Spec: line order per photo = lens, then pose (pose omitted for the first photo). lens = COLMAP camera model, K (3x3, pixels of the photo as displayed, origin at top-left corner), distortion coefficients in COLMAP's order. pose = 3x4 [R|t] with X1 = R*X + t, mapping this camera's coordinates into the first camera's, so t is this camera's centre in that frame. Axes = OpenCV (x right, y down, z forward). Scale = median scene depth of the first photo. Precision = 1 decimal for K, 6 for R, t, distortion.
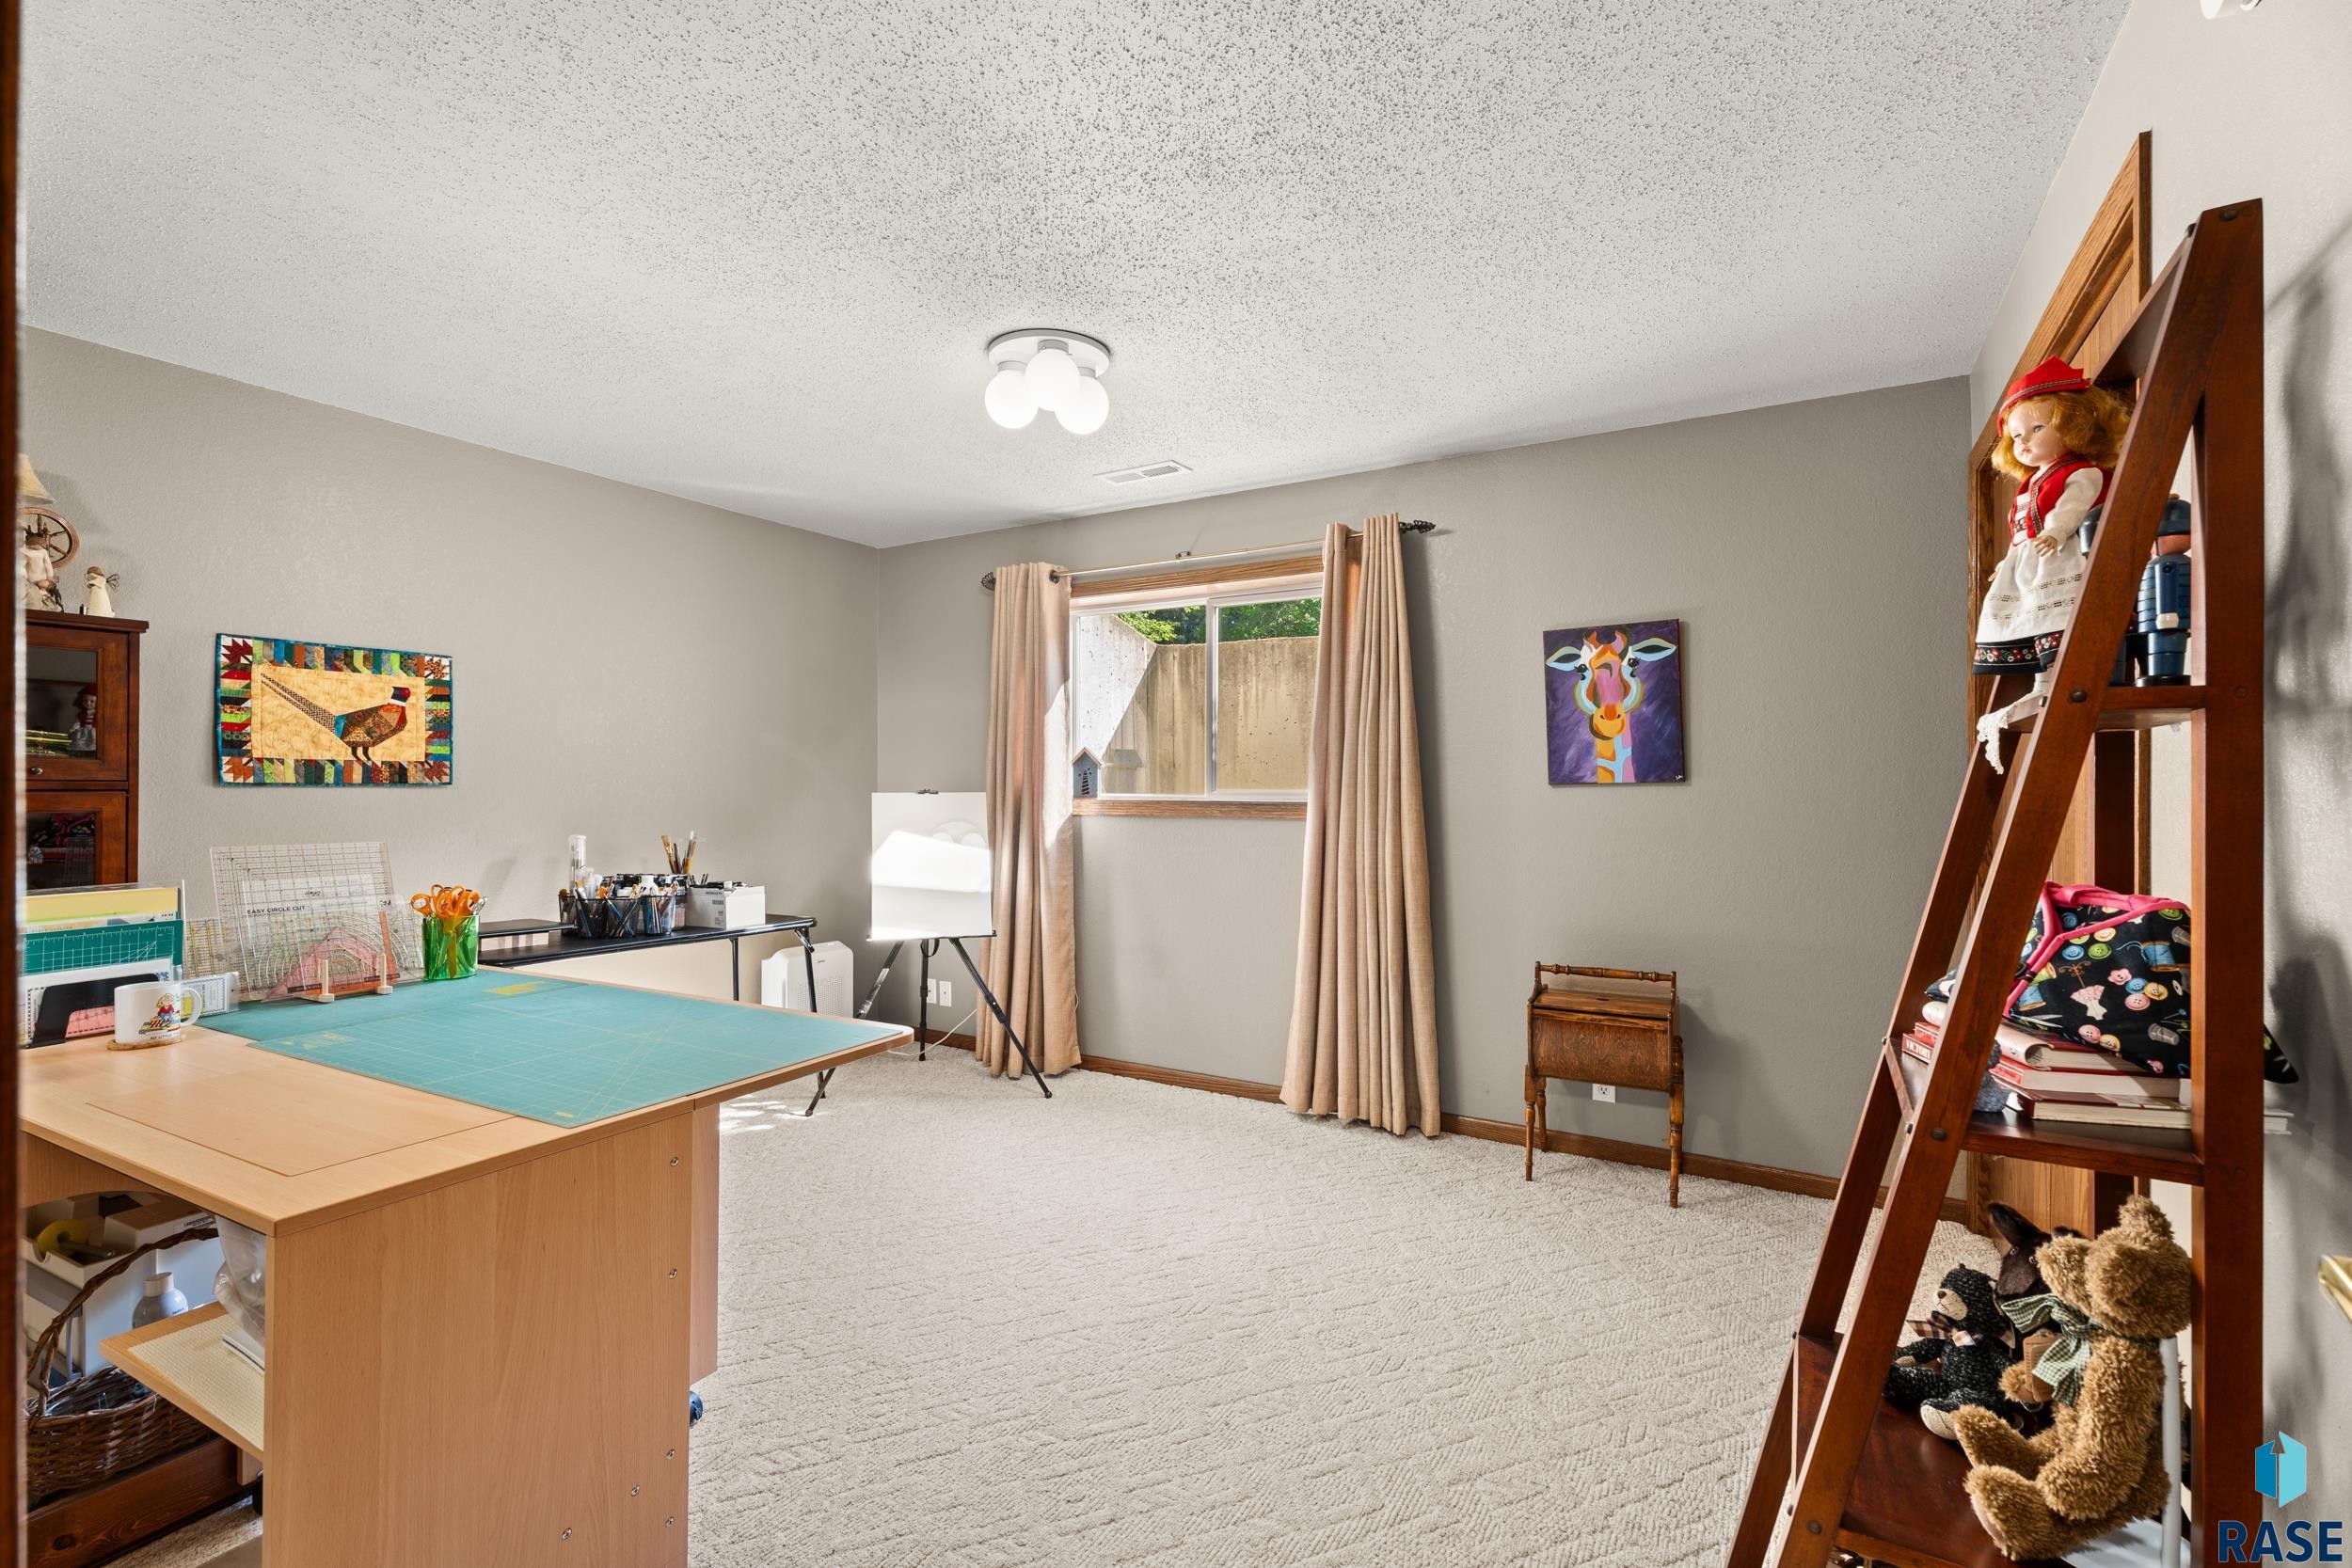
lens RADIAL K [[1051.8, 0, 1172.7], [0, 1051.8, 779.5], [0, 0, 1]] dist [0.002271, 0.004474]
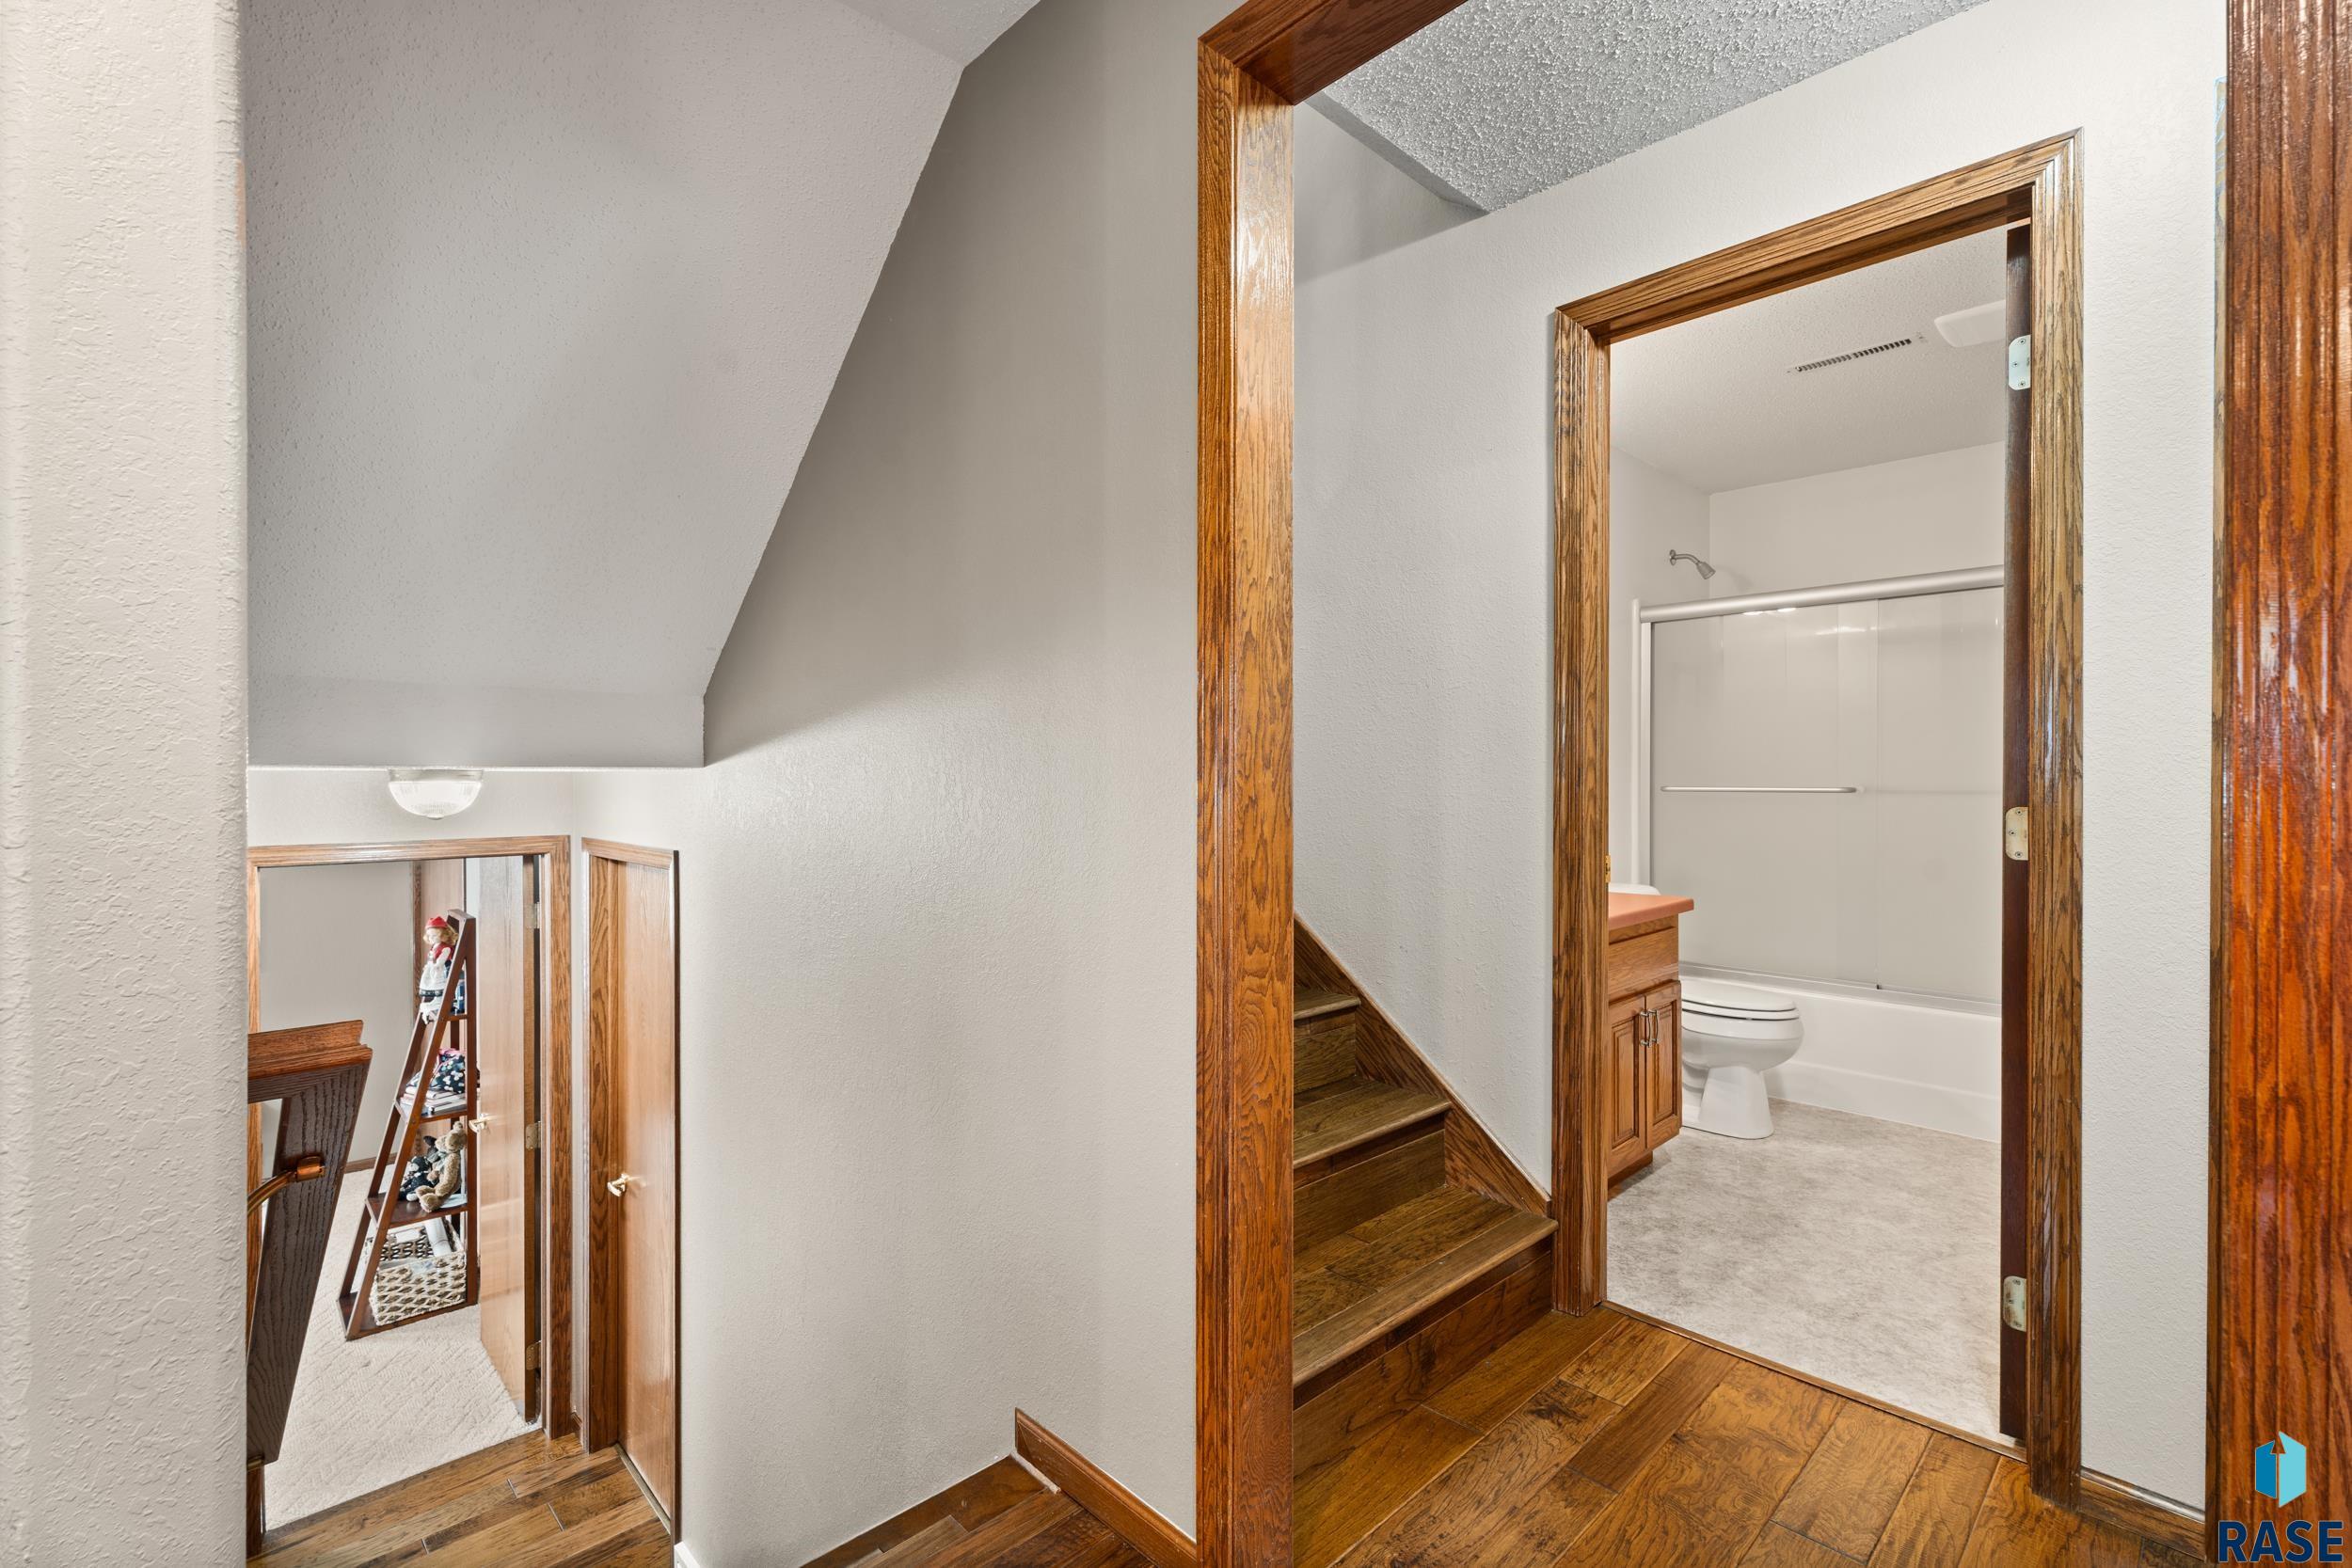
lens RADIAL K [[1051.8, 0, 1171.7], [0, 1051.8, 776.7], [0, 0, 1]] dist [0.002271, 0.004474]
pose [[0.286907, -0.008462, 0.957921, -2.360093], [0.004573, 0.999962, 0.007464, -1.030135], [-0.957947, 0.002239, 0.286935, -3.023344]]
